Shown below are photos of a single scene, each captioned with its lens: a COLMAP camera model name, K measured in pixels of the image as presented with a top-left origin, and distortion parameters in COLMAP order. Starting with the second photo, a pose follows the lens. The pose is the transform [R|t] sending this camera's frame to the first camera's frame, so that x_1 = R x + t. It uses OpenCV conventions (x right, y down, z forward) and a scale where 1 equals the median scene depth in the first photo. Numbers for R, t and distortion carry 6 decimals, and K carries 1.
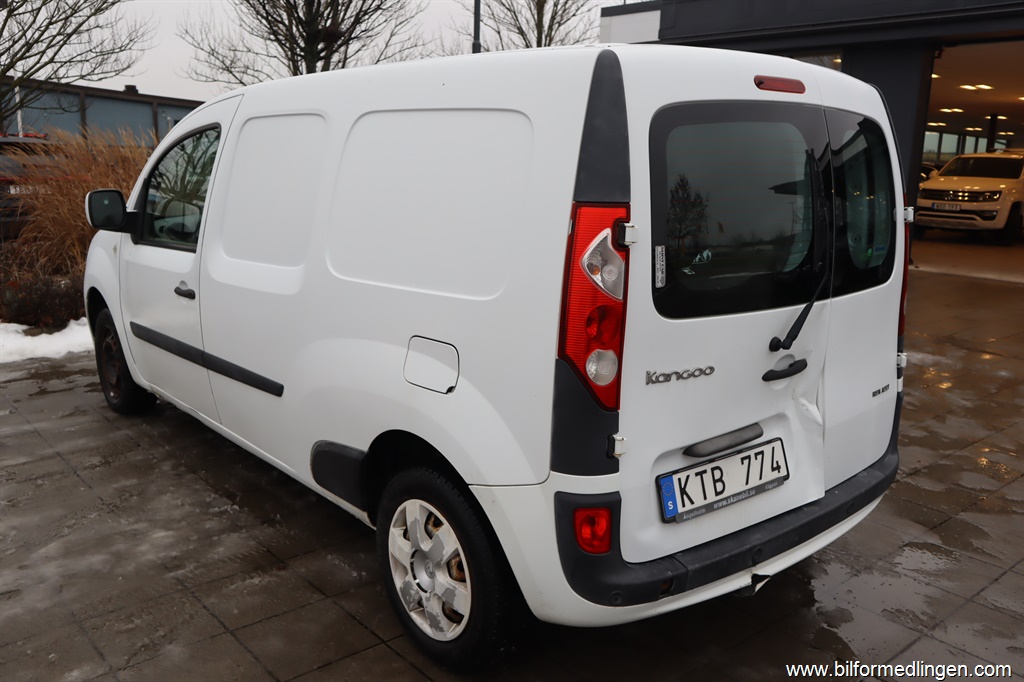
lens RADIAL K [[868.9, 0, 512.0], [0, 868.9, 341.0], [0, 0, 1]] dist [-0.046656, 0.010125]
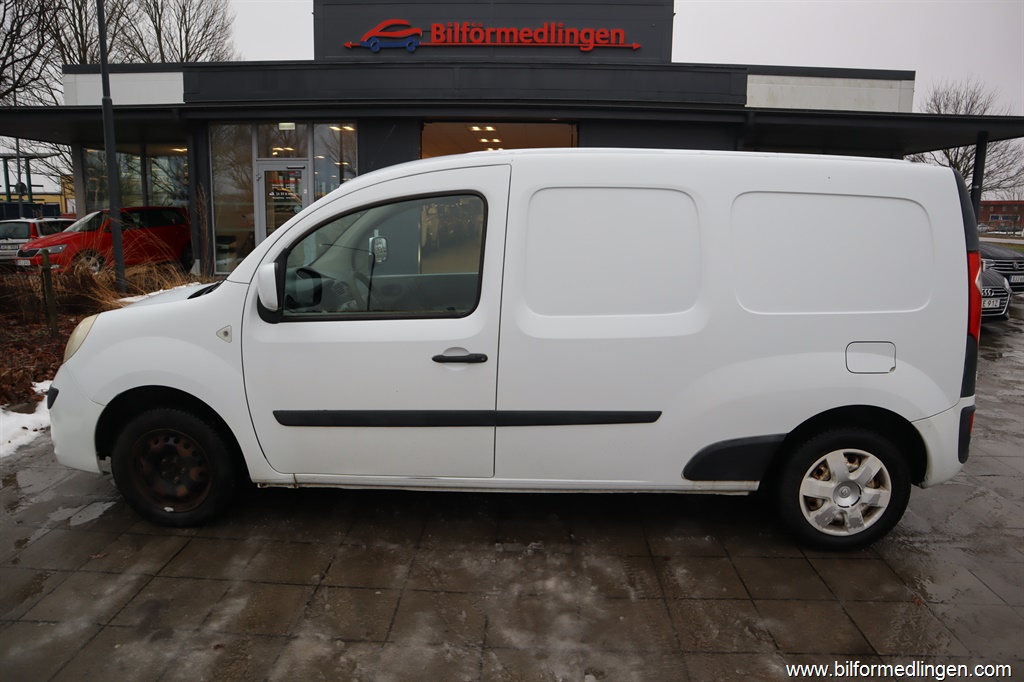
lens RADIAL K [[711.5, 0, 512.0], [0, 711.5, 341.0], [0, 0, 1]] dist [-0.098175, 0.002160]
pose [[0.685496, -0.153454, 0.711721, -1.110937], [0.158567, 0.985538, 0.059768, -0.140224], [-0.710599, 0.071884, 0.699915, 0.450893]]
